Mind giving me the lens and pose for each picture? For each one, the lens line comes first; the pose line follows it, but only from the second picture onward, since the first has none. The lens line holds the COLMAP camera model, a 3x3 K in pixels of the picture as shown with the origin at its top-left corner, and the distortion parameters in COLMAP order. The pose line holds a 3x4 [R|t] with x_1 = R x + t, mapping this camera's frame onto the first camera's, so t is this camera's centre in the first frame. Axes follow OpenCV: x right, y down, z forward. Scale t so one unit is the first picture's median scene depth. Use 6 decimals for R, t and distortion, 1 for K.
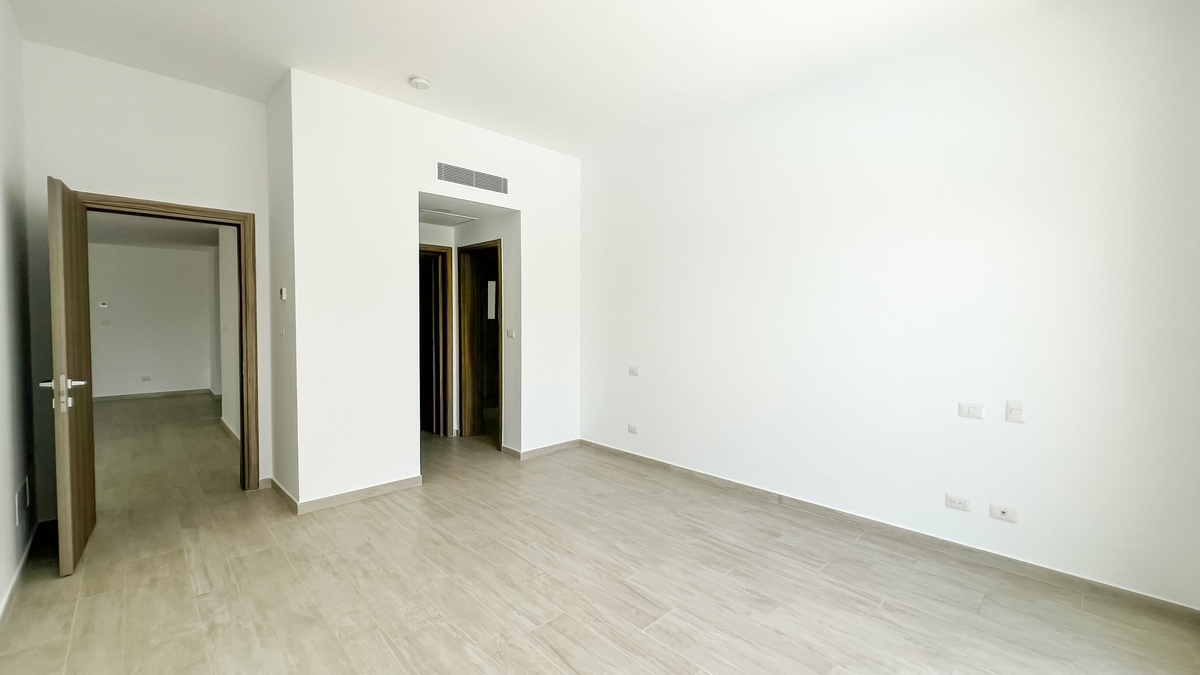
lens RADIAL K [[489.3, 0, 598.7], [0, 489.3, 333.8], [0, 0, 1]] dist [-0.002226, -0.000112]
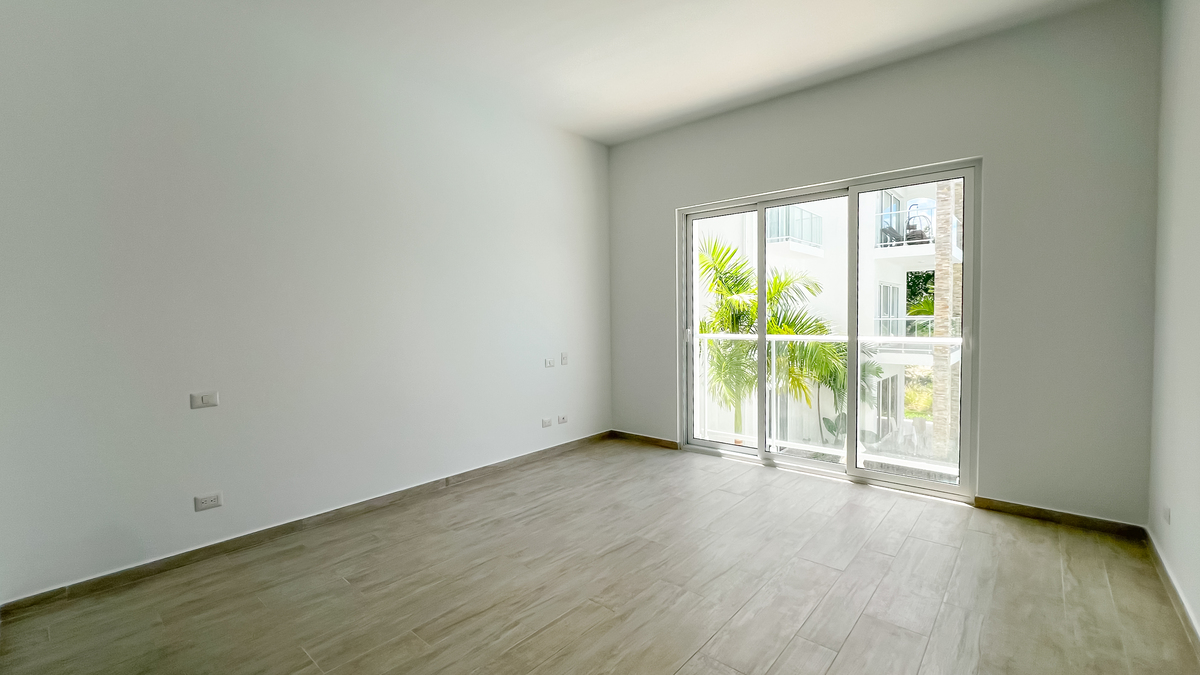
lens RADIAL K [[510.4, 0, 600.0], [0, 510.4, 337.5], [0, 0, 1]] dist [0.000133, -0.000042]
pose [[-0.090806, -0.056321, 0.994275, -0.926656], [0.046139, 0.997089, 0.060694, -0.019333], [-0.994799, 0.051386, -0.087943, 0.991009]]
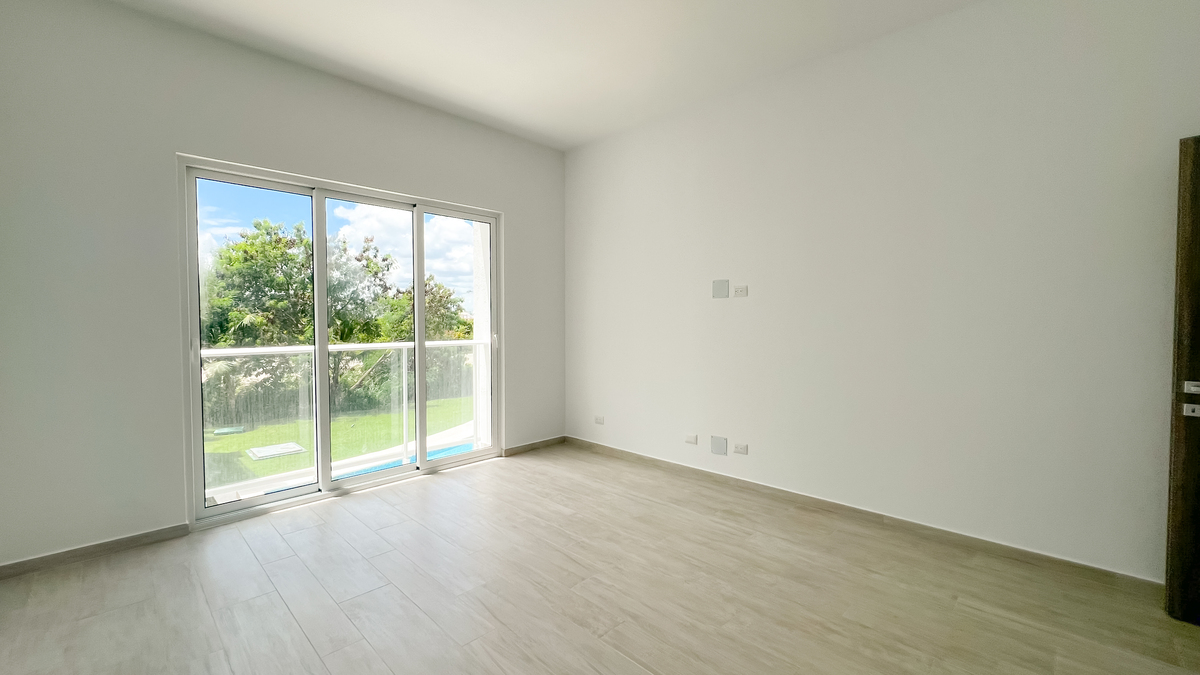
lens RADIAL K [[480.8, 0, 598.3], [0, 480.8, 333.5], [0, 0, 1]] dist [0.000778, 0.000207]
pose [[-0.999557, -0.005886, -0.029176, -0.079581], [-0.007686, 0.998048, 0.061974, -0.024462], [0.028755, 0.062171, -0.997651, 1.634152]]
